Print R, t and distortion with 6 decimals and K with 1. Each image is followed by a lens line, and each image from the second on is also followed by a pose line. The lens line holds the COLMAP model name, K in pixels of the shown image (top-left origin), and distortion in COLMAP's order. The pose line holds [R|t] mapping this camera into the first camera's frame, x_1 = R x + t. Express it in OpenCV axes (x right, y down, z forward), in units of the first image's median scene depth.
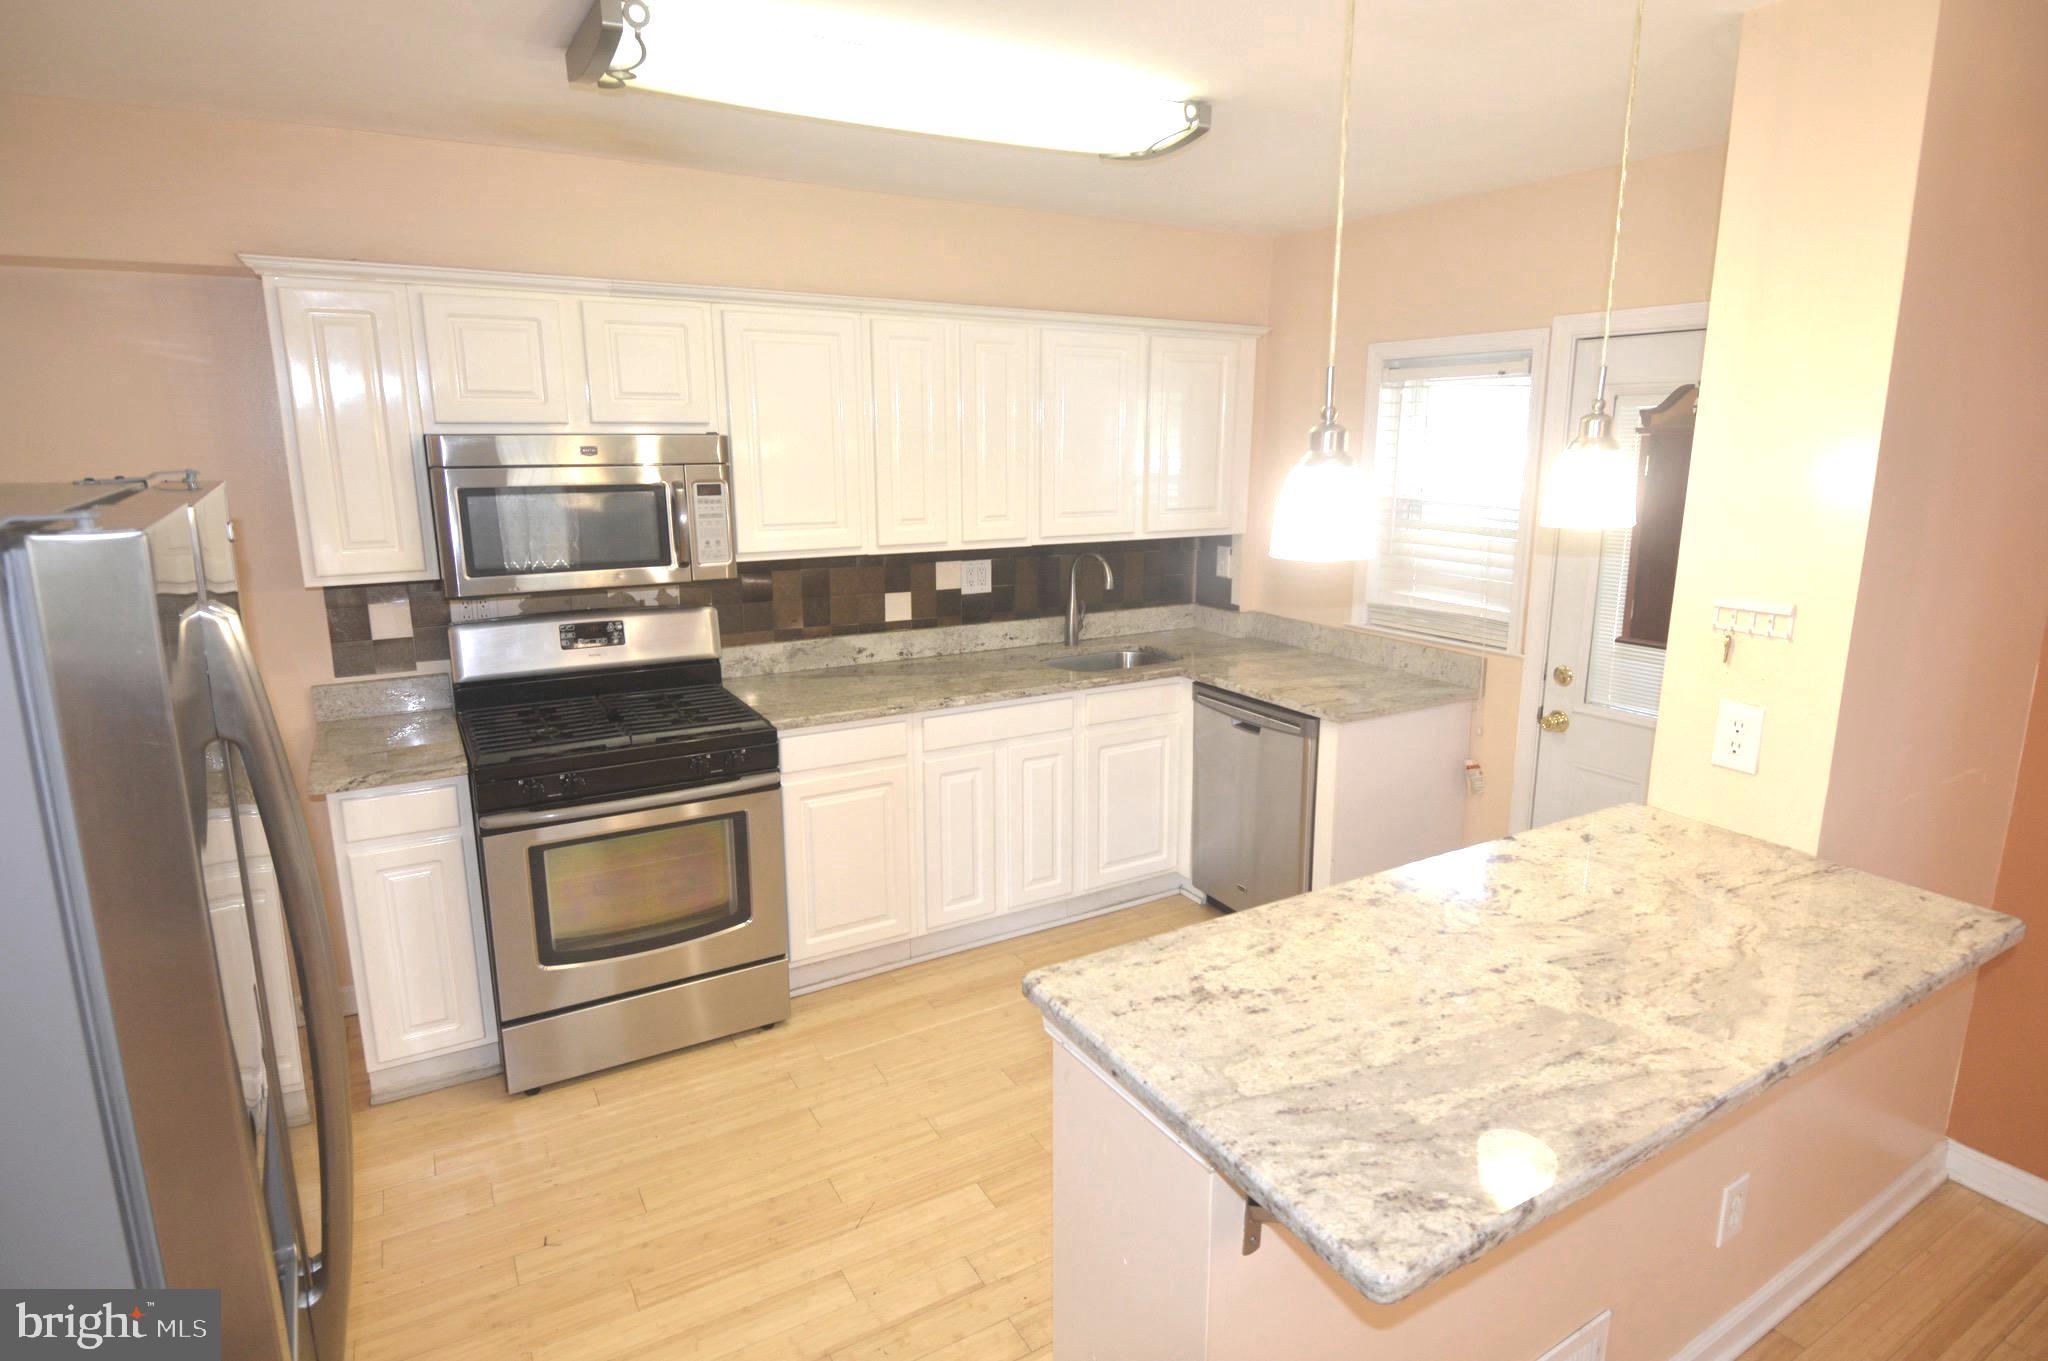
lens RADIAL K [[1091.7, 0, 1056.5], [0, 1091.7, 669.9], [0, 0, 1]] dist [0.013880, -0.021199]
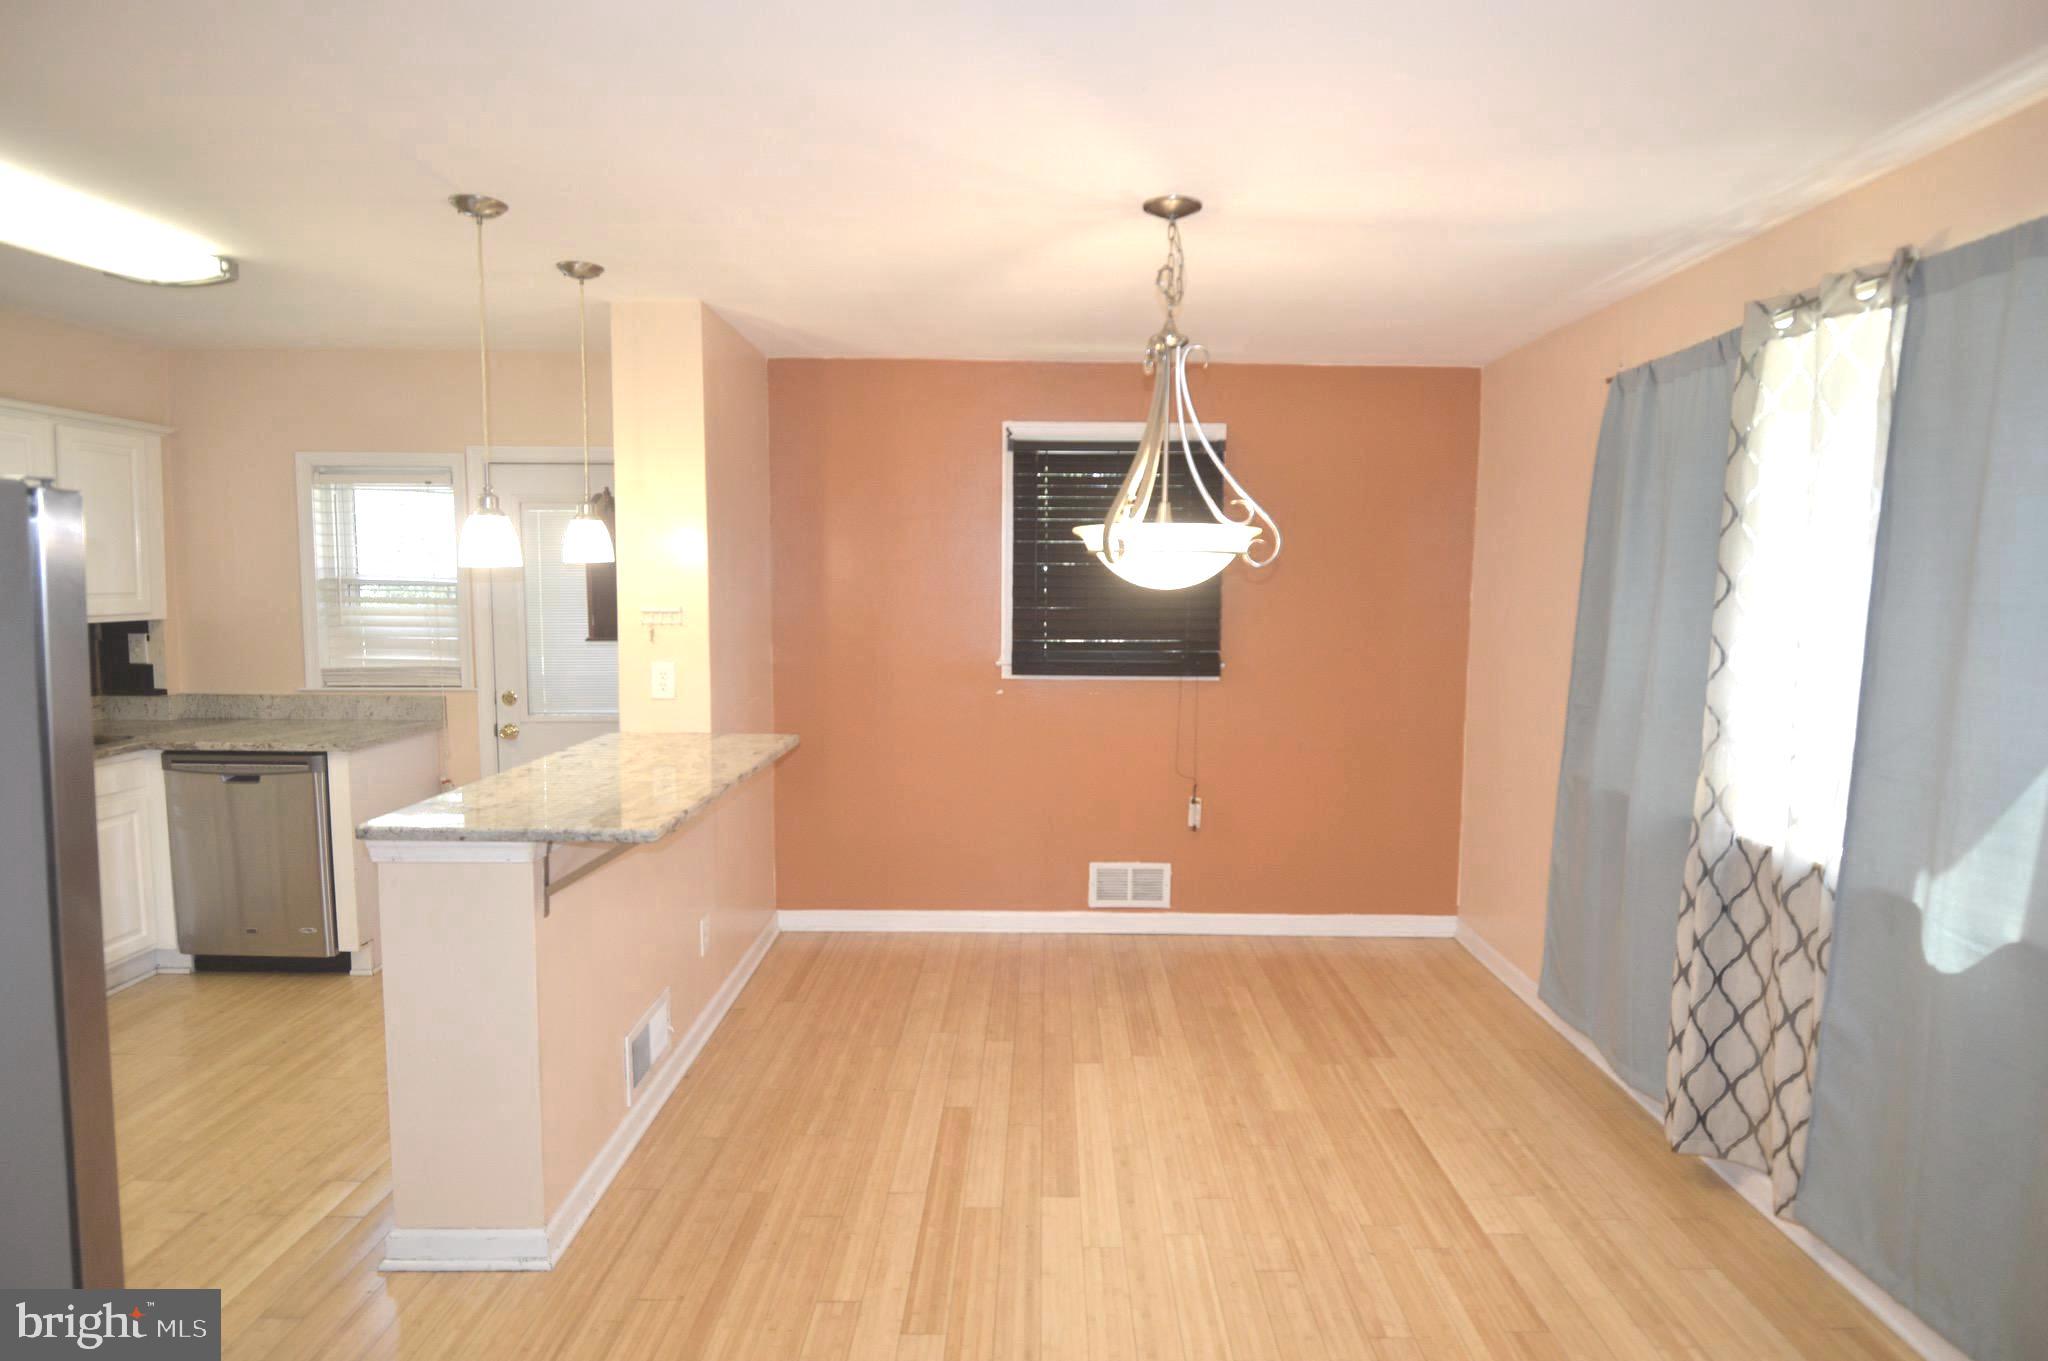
lens RADIAL K [[1091.7, 0, 1044.8], [0, 1091.7, 675.7], [0, 0, 1]] dist [0.013880, -0.021199]
pose [[0.513217, -0.078179, 0.854691, -0.359932], [0.174128, 0.984616, -0.014496, 0.110235], [-0.840409, 0.156265, 0.518935, -0.288834]]
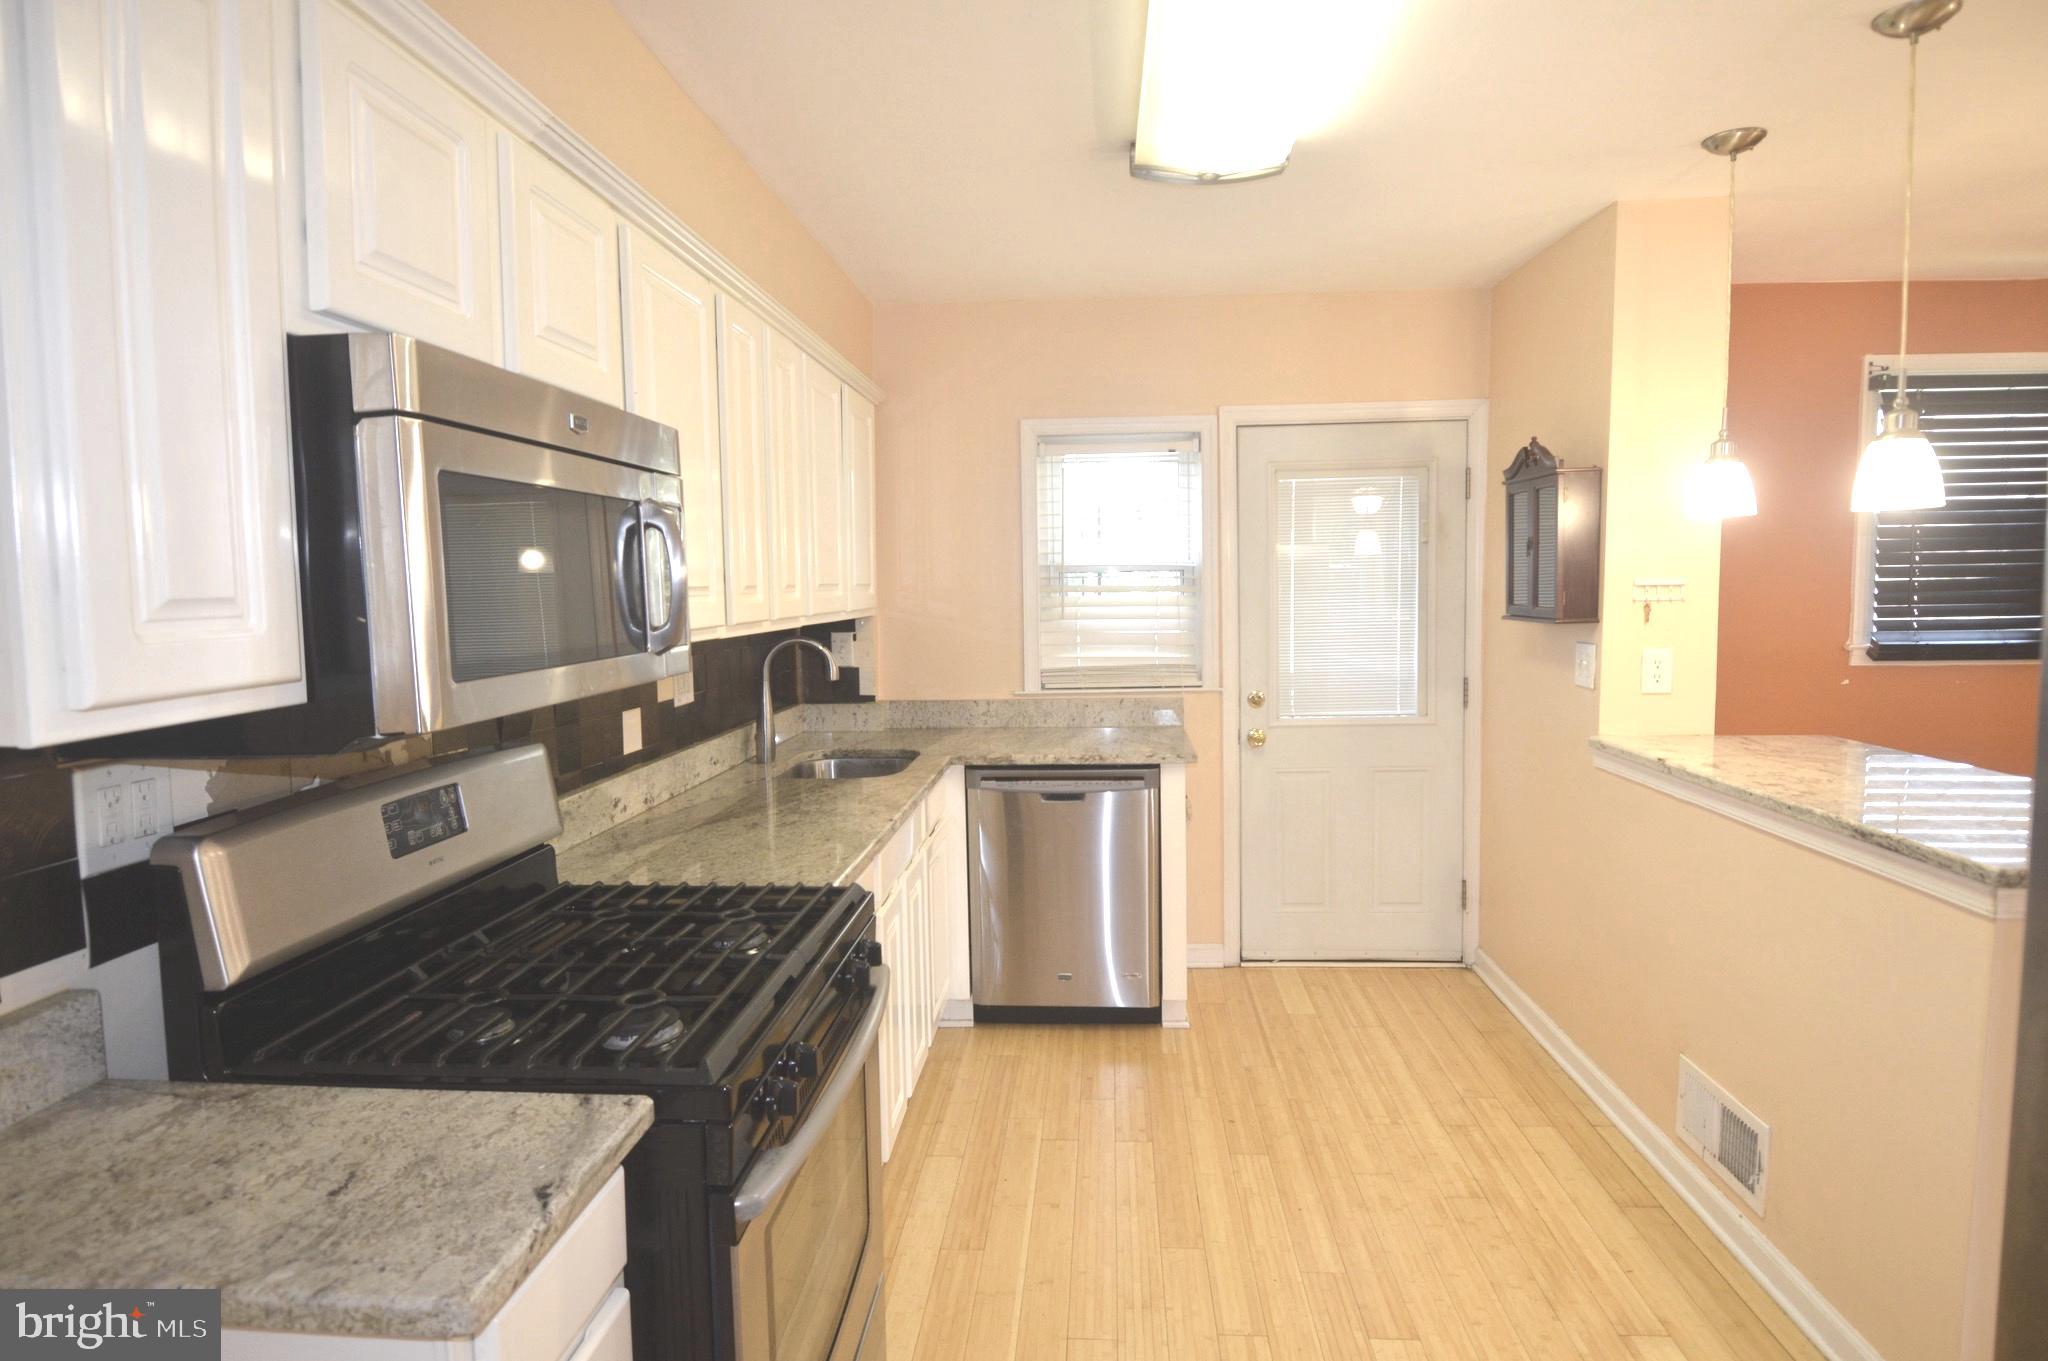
lens RADIAL K [[1091.7, 0, 1041.0], [0, 1091.7, 667.5], [0, 0, 1]] dist [0.013880, -0.021199]
pose [[0.566823, -0.076682, 0.820263, -0.618108], [0.190213, 0.980938, -0.039740, -0.024983], [-0.801580, 0.178550, 0.570605, 0.474094]]
